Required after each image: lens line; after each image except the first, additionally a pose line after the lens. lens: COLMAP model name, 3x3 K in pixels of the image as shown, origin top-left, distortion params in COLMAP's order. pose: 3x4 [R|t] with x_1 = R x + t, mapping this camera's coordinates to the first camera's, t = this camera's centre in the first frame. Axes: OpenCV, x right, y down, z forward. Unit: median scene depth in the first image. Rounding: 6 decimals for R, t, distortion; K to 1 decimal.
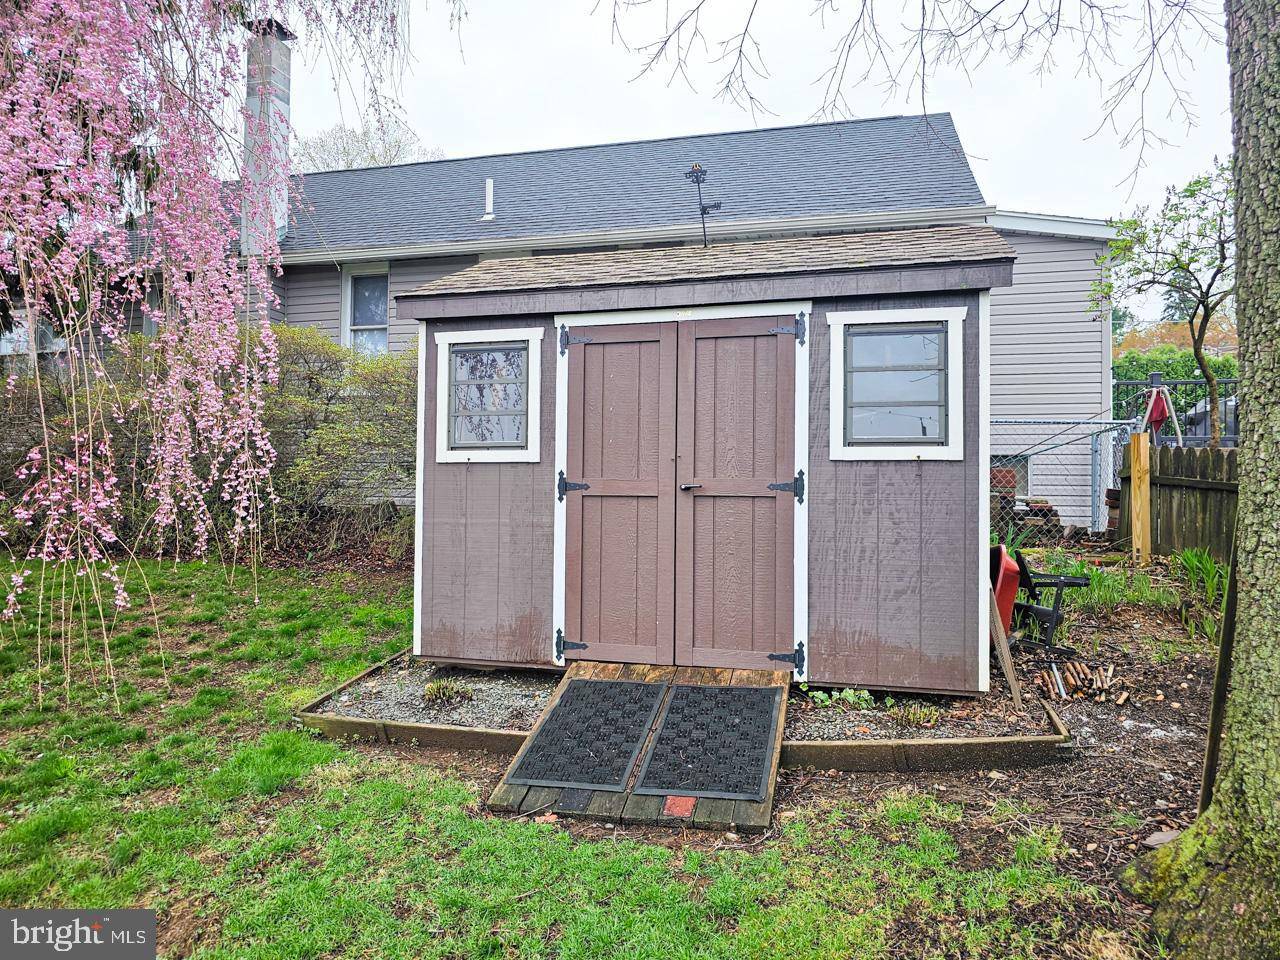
lens RADIAL K [[892.3, 0, 640.2], [0, 892.3, 478.3], [0, 0, 1]] dist [-0.016449, 0.022107]
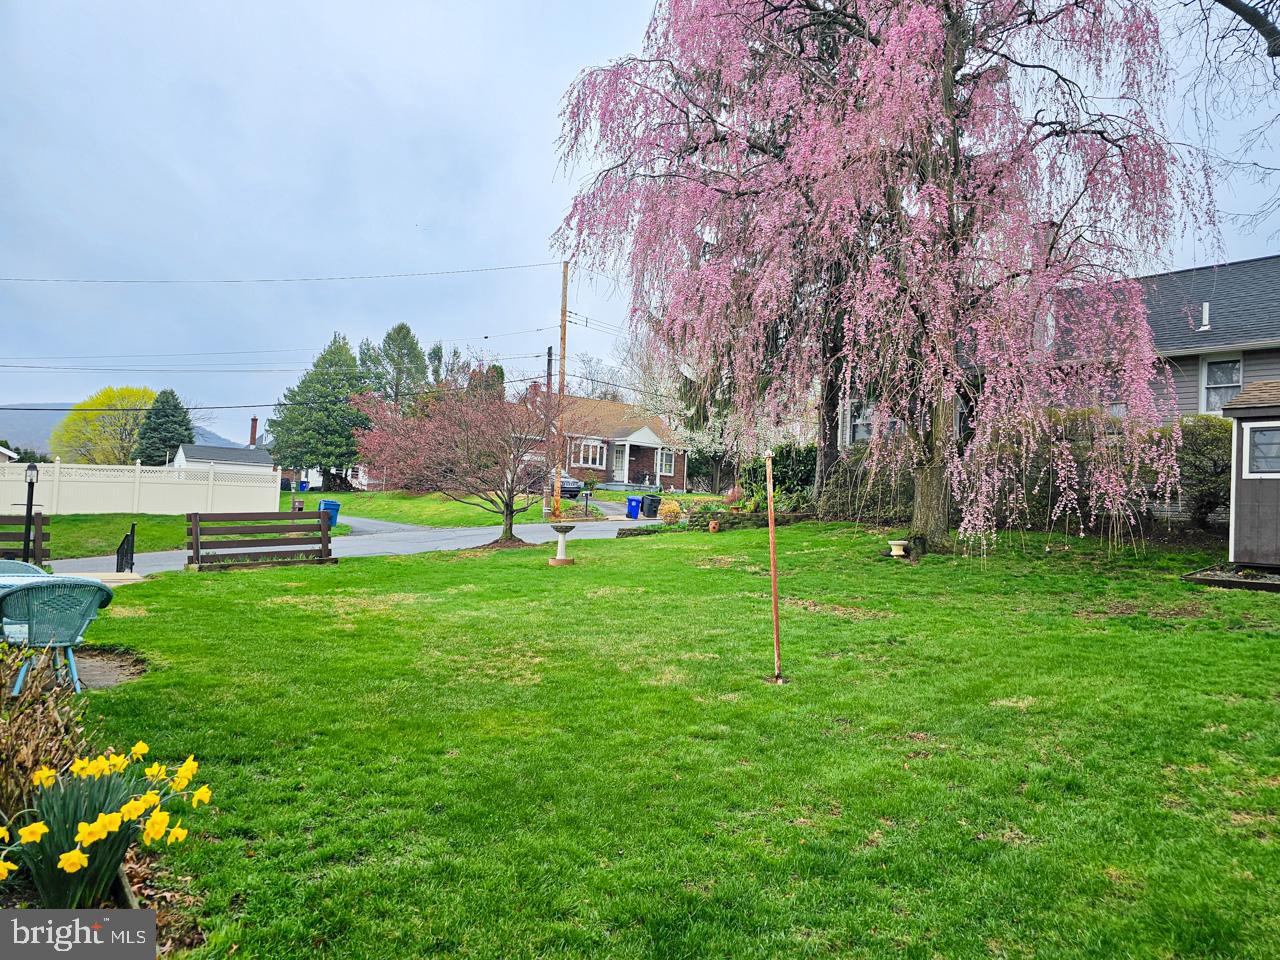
lens RADIAL K [[892.3, 0, 635.7], [0, 892.3, 477.9], [0, 0, 1]] dist [-0.016449, 0.022107]
pose [[0.810252, 0.010891, -0.585981, -0.151063], [-0.039204, 0.998595, -0.035649, 0.123414], [0.584770, 0.051857, 0.809540, -1.786769]]
